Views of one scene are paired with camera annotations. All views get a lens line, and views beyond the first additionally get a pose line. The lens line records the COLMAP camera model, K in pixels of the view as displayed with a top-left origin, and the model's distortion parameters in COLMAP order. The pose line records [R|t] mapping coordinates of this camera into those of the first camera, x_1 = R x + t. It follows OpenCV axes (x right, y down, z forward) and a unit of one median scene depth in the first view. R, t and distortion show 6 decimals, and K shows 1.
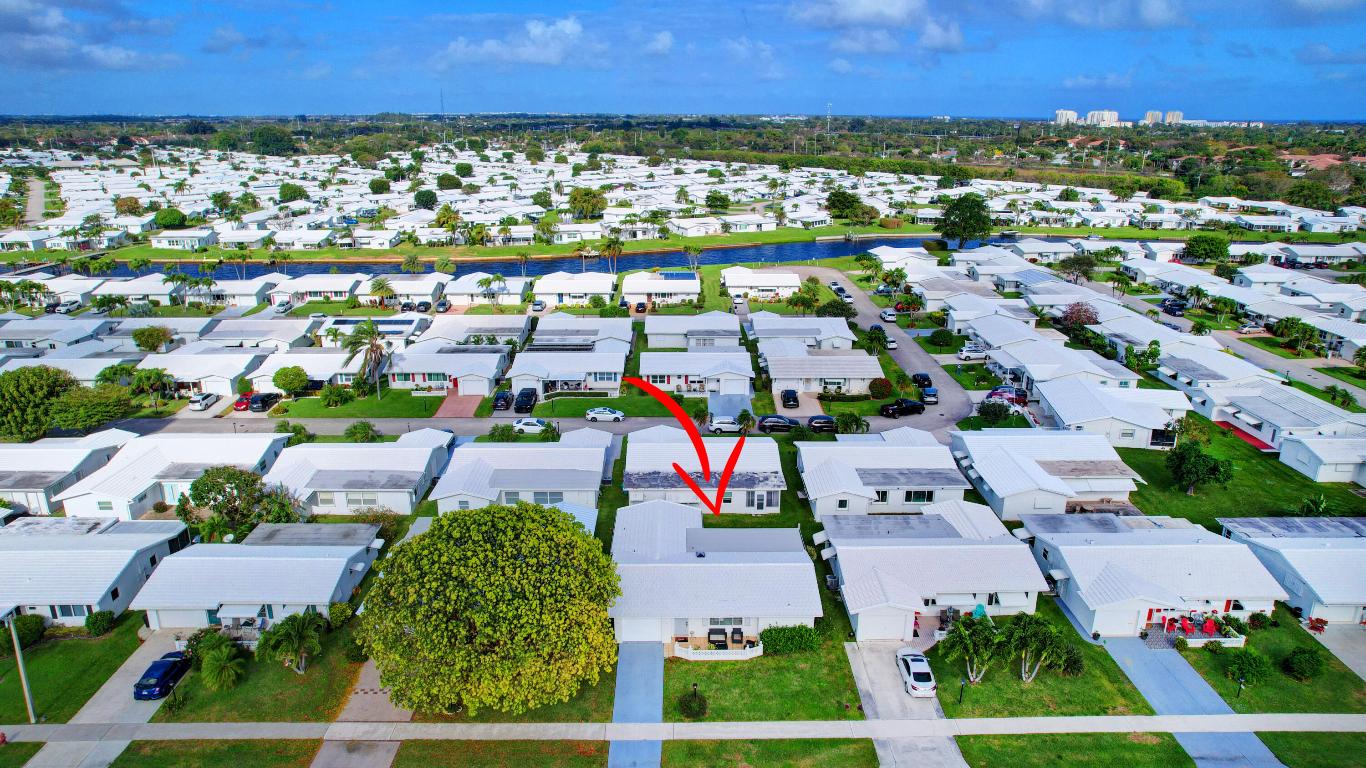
lens RADIAL K [[873.0, 0, 683.6], [0, 873.0, 385.7], [0, 0, 1]] dist [-0.063567, 0.052809]
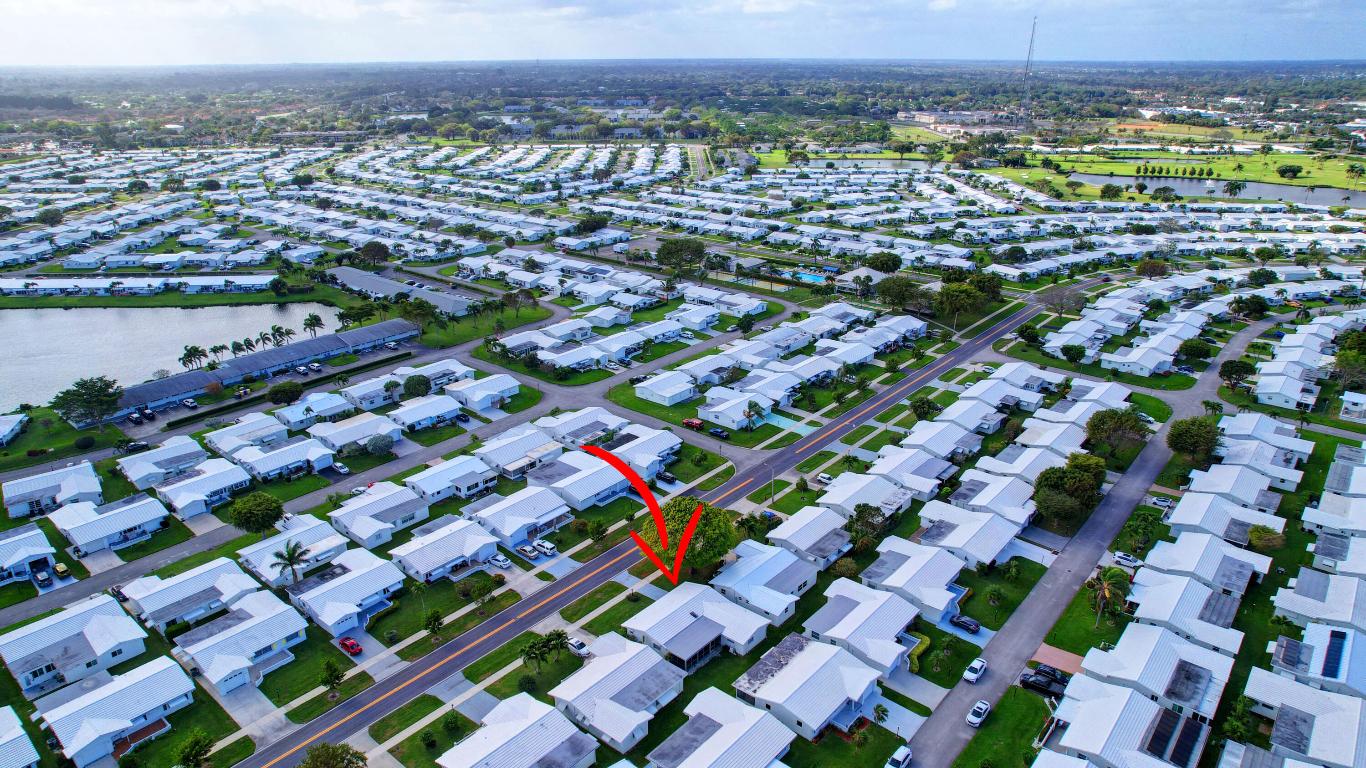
lens RADIAL K [[873.0, 0, 688.6], [0, 873.0, 385.4], [0, 0, 1]] dist [-0.063567, 0.052809]
pose [[-0.649348, 0.272083, -0.710153, 1.378576], [-0.227990, 0.821210, 0.523101, -1.352088], [0.725512, 0.501582, -0.471219, 1.782451]]
